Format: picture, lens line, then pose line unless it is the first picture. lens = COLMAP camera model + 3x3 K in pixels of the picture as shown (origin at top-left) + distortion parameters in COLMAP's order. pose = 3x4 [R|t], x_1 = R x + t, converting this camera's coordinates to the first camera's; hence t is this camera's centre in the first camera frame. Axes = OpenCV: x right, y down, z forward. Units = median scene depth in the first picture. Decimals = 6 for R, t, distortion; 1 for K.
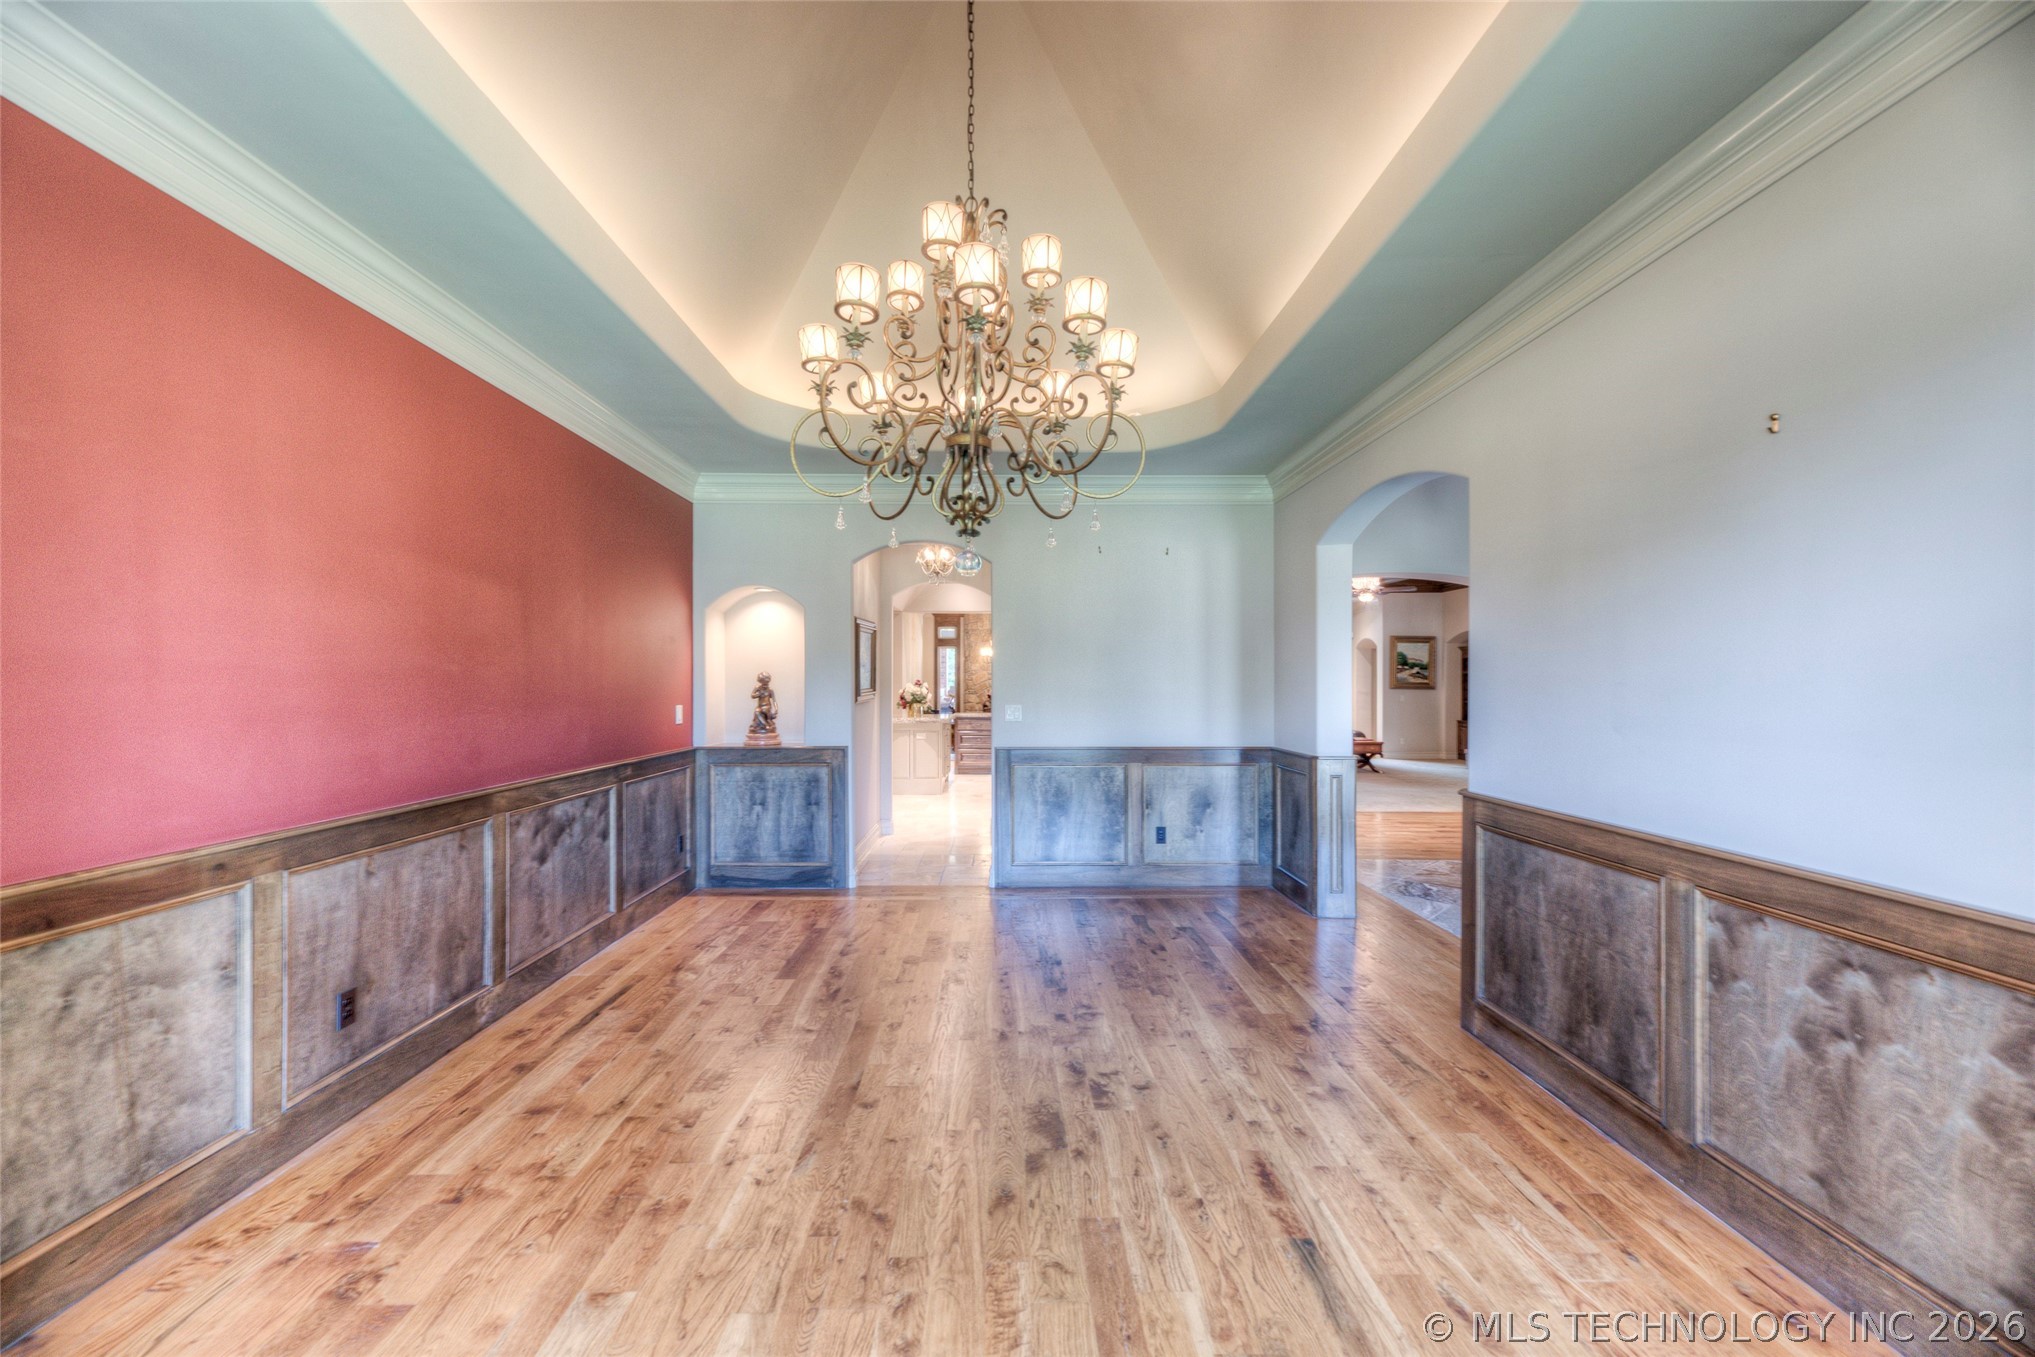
lens RADIAL K [[808.8, 0, 1014.7], [0, 808.8, 684.2], [0, 0, 1]] dist [0.009801, -0.000756]
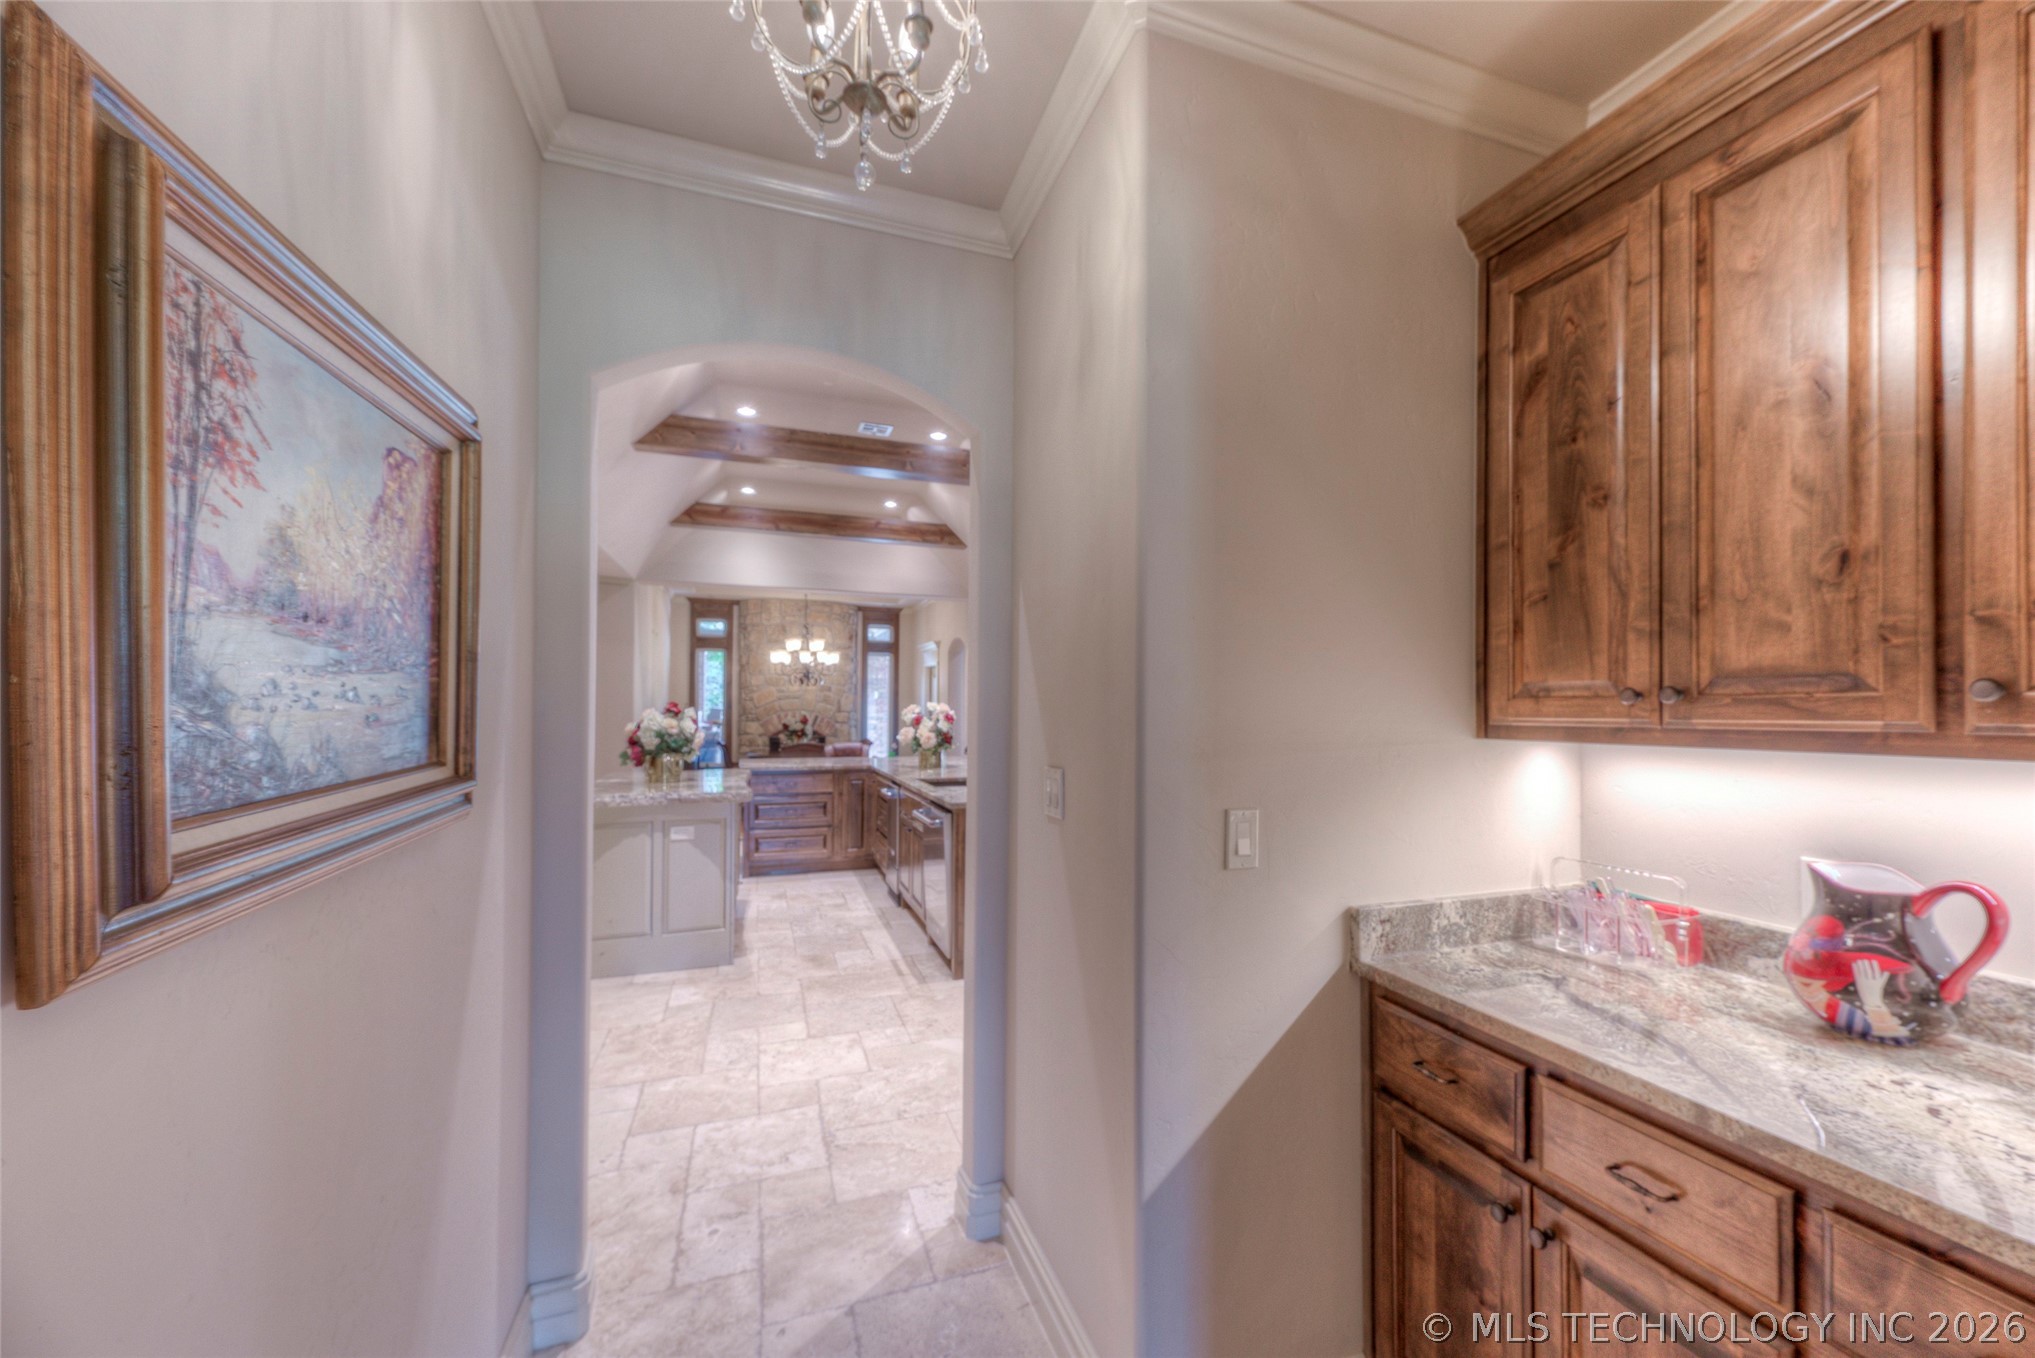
lens RADIAL K [[808.8, 0, 1014.7], [0, 808.8, 684.7], [0, 0, 1]] dist [0.009801, -0.000756]
pose [[0.956229, 0.003819, 0.292594, -0.042456], [0.002891, 0.999743, -0.022497, -0.002245], [-0.292604, 0.022358, 0.955972, 0.314186]]
